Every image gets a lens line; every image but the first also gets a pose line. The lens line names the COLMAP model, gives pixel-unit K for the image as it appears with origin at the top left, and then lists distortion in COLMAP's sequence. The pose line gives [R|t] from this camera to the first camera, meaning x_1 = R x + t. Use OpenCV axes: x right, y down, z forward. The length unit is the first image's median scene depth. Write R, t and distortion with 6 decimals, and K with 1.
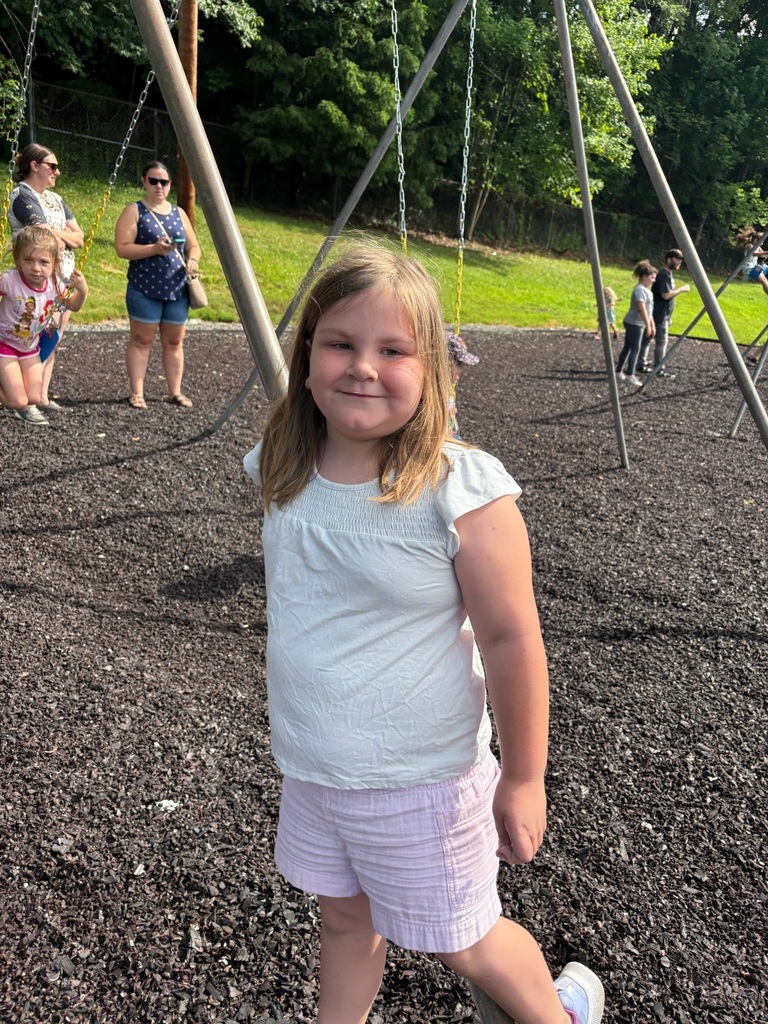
lens RADIAL K [[775.9, 0, 384.0], [0, 775.9, 512.0], [0, 0, 1]] dist [0.058397, -0.083294]
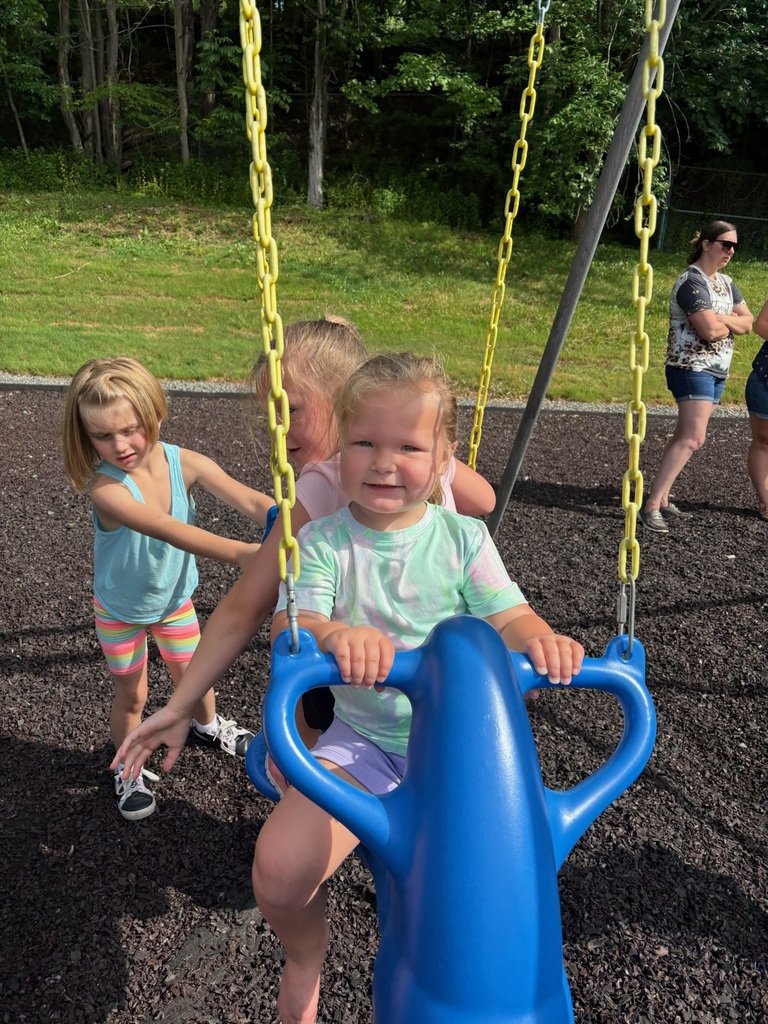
lens RADIAL K [[763.6, 0, 384.0], [0, 763.6, 512.0], [0, 0, 1]] dist [0.005073, 0.013782]
pose [[0.768316, 0.137448, -0.625139, -0.163028], [-0.188009, 0.982050, -0.015149, -0.071688], [0.611836, 0.129171, 0.780367, 0.154880]]
